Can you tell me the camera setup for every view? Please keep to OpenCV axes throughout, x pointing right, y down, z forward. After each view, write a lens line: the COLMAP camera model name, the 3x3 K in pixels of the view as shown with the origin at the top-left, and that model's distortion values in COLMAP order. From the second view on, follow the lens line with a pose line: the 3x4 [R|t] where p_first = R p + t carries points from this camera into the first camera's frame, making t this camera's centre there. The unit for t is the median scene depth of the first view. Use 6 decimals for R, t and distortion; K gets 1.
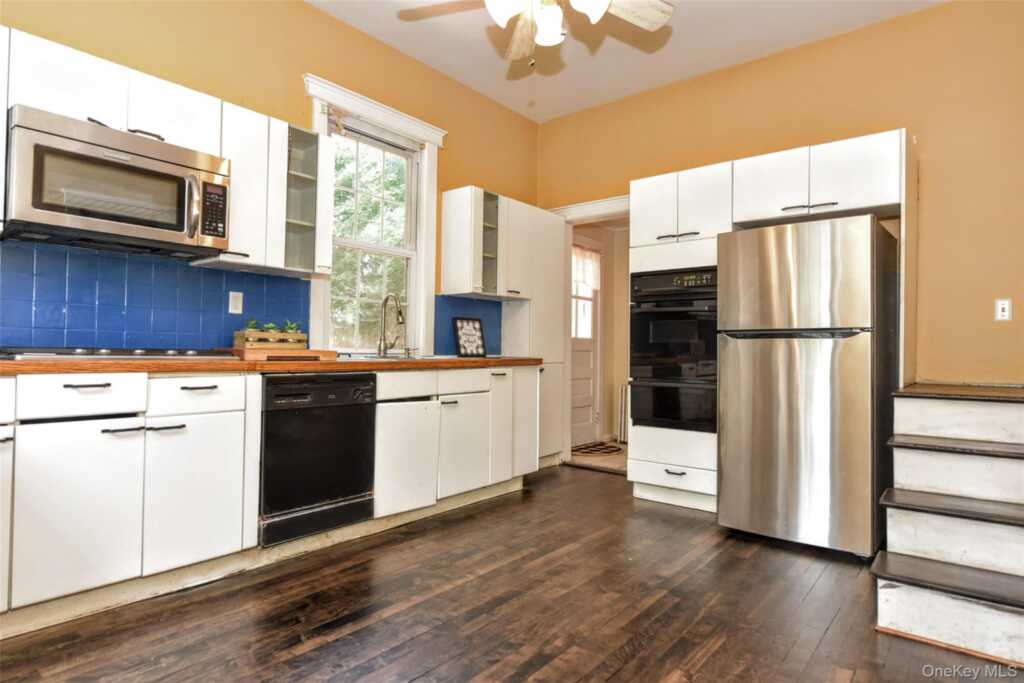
lens RADIAL K [[595.5, 0, 512.6], [0, 595.5, 337.9], [0, 0, 1]] dist [-0.000893, -0.000224]
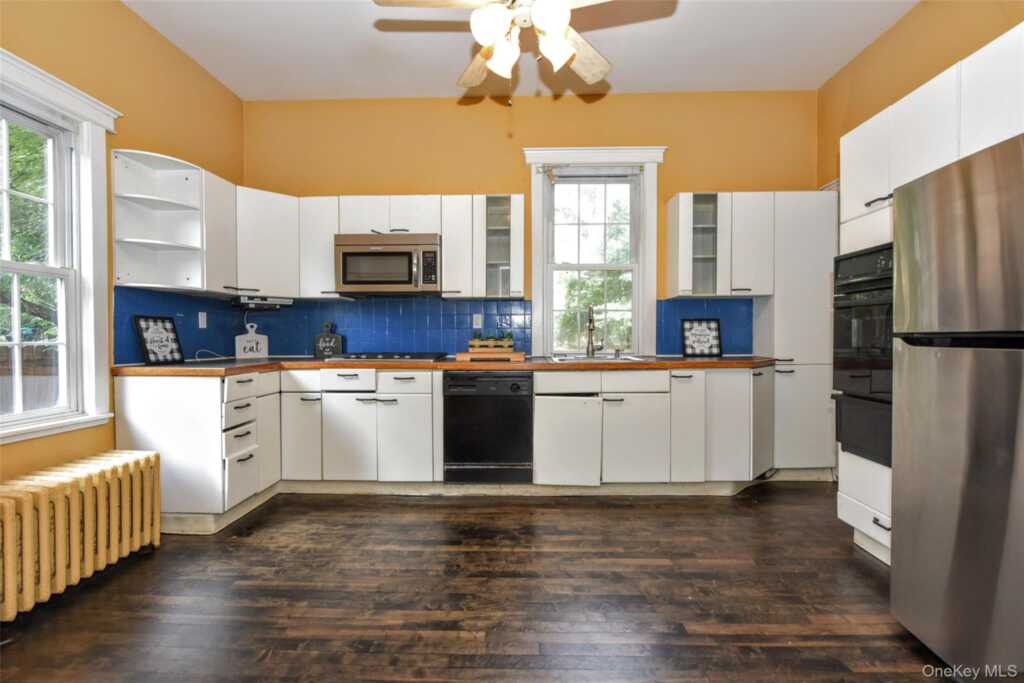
lens RADIAL K [[473.8, 0, 512.0], [0, 473.8, 341.5], [0, 0, 1]] dist [-0.003608, -0.000210]
pose [[0.588383, -0.002378, -0.808579, 0.594215], [0.030361, 0.999355, 0.019153, -0.029509], [0.808012, -0.035819, 0.588076, 0.376341]]
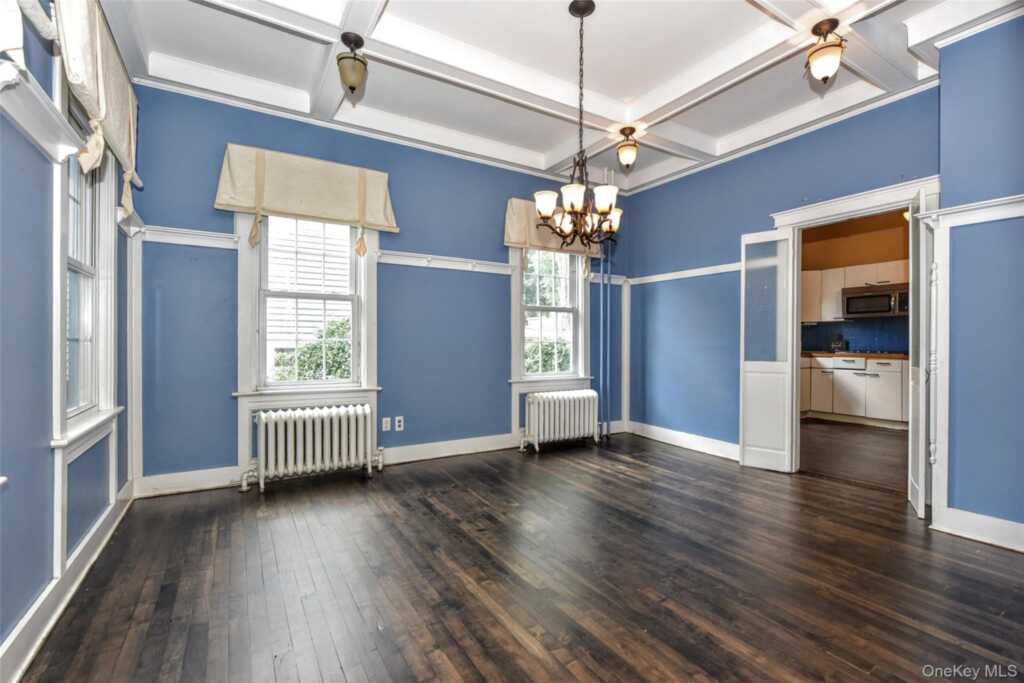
lens RADIAL K [[450.4, 0, 501.1], [0, 450.4, 349.0], [0, 0, 1]] dist [-0.005544, -0.000335]
pose [[-0.354088, -0.013921, -0.935109, 1.951906], [0.018092, 0.999600, -0.021732, 0.018823], [0.935037, -0.024613, -0.353694, -0.041070]]
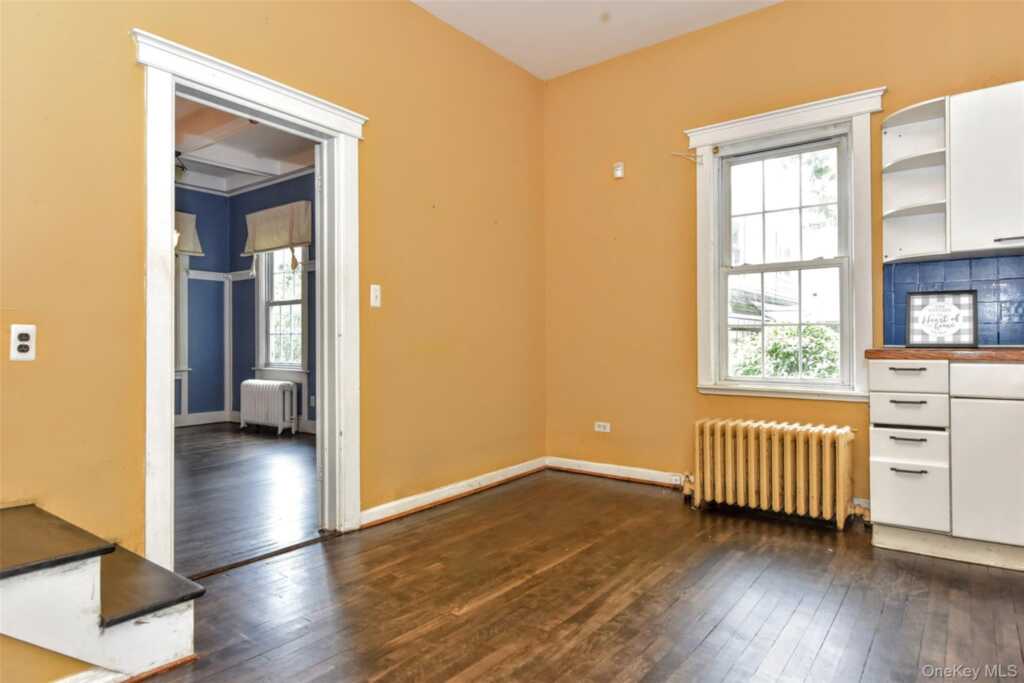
lens RADIAL K [[595.5, 0, 512.6], [0, 595.5, 337.9], [0, 0, 1]] dist [-0.000893, -0.000224]
pose [[-0.999450, -0.009889, -0.031639, 0.139485], [-0.008896, 0.999468, -0.031365, 0.039036], [0.031933, -0.031066, -0.999007, 1.405840]]
